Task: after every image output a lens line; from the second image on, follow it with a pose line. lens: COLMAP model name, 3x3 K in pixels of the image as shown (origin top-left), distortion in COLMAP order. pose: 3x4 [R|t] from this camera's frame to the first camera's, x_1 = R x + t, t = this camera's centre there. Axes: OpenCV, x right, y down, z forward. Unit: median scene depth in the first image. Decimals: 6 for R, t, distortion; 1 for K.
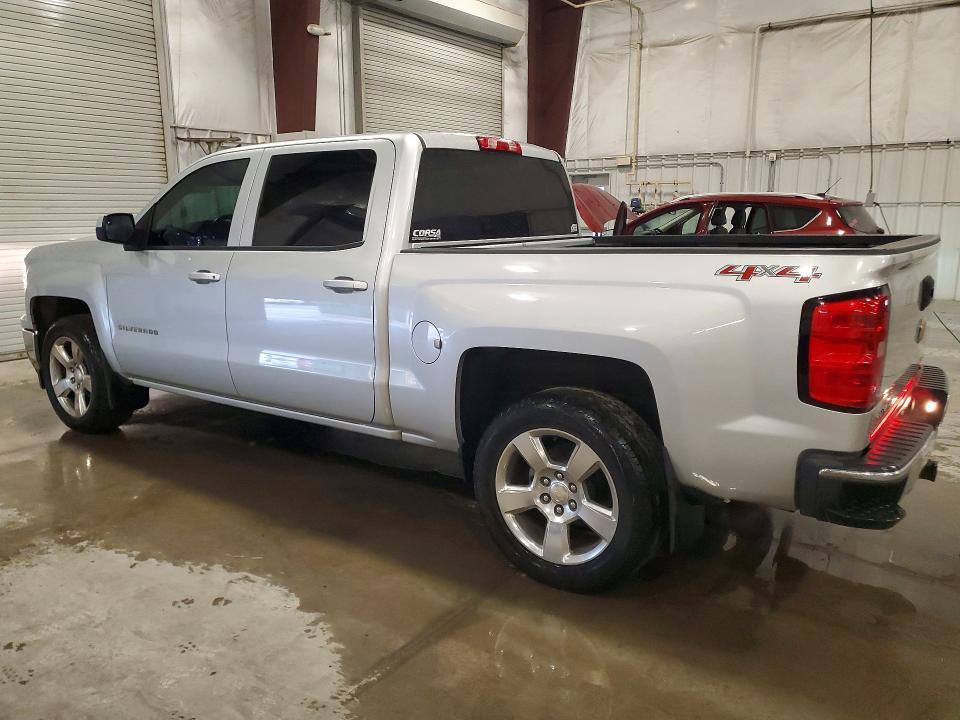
lens RADIAL K [[735.3, 0, 484.2], [0, 735.3, 367.8], [0, 0, 1]] dist [0.014446, -0.004070]
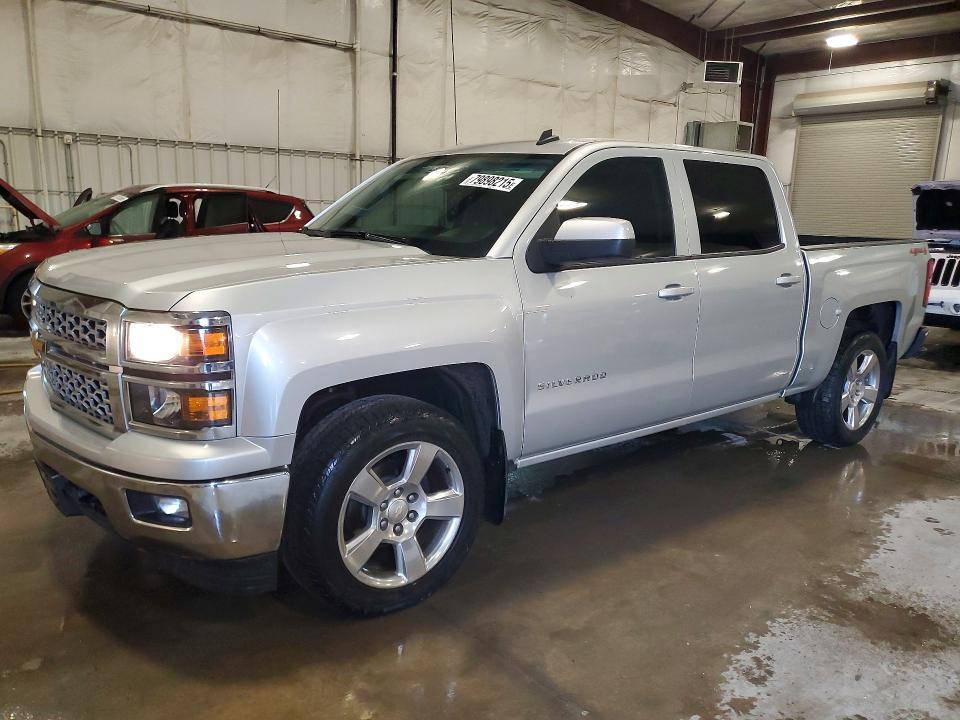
lens RADIAL K [[735.3, 0, 481.6], [0, 735.3, 367.0], [0, 0, 1]] dist [0.014446, -0.004070]
pose [[0.284934, -0.186878, 0.940154, -0.410962], [0.168993, 0.975242, 0.142636, -0.063936], [-0.943533, 0.118238, 0.309461, 0.304632]]
